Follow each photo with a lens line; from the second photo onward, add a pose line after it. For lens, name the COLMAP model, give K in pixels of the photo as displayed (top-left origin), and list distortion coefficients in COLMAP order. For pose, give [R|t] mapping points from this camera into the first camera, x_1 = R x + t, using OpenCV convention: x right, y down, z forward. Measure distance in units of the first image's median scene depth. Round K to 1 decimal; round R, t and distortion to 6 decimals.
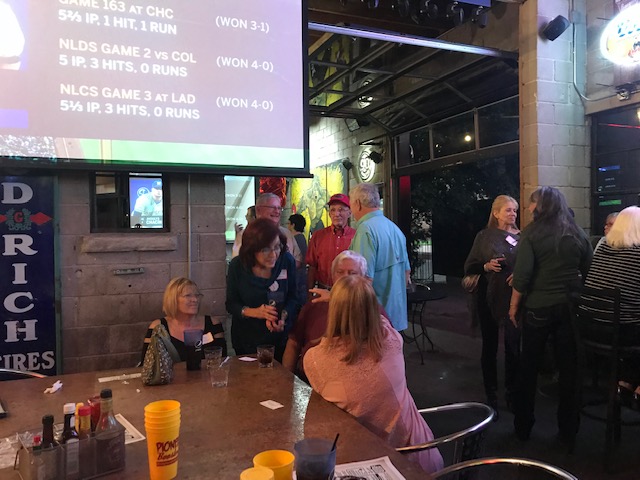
lens RADIAL K [[518.0, 0, 325.6], [0, 518.0, 244.9], [0, 0, 1]] dist [0.008303, 0.018919]
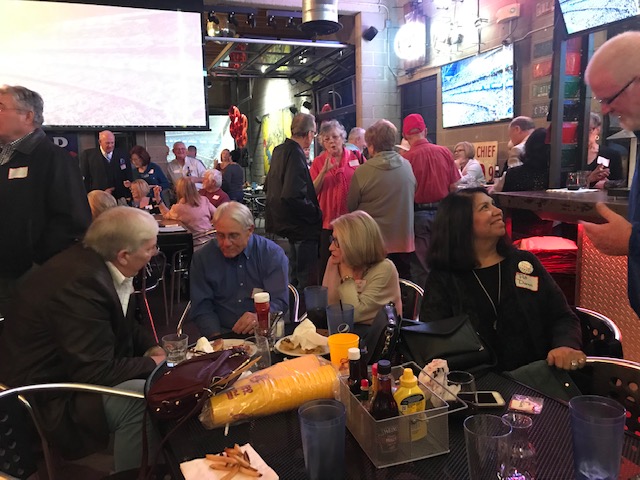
lens RADIAL K [[518.0, 0, 320.2], [0, 518.0, 236.5], [0, 0, 1]] dist [0.008303, 0.018919]
pose [[0.998872, -0.004858, -0.047234, 0.189804], [0.010202, 0.993479, 0.113558, 0.016716], [0.046374, -0.113912, 0.992408, -0.373528]]
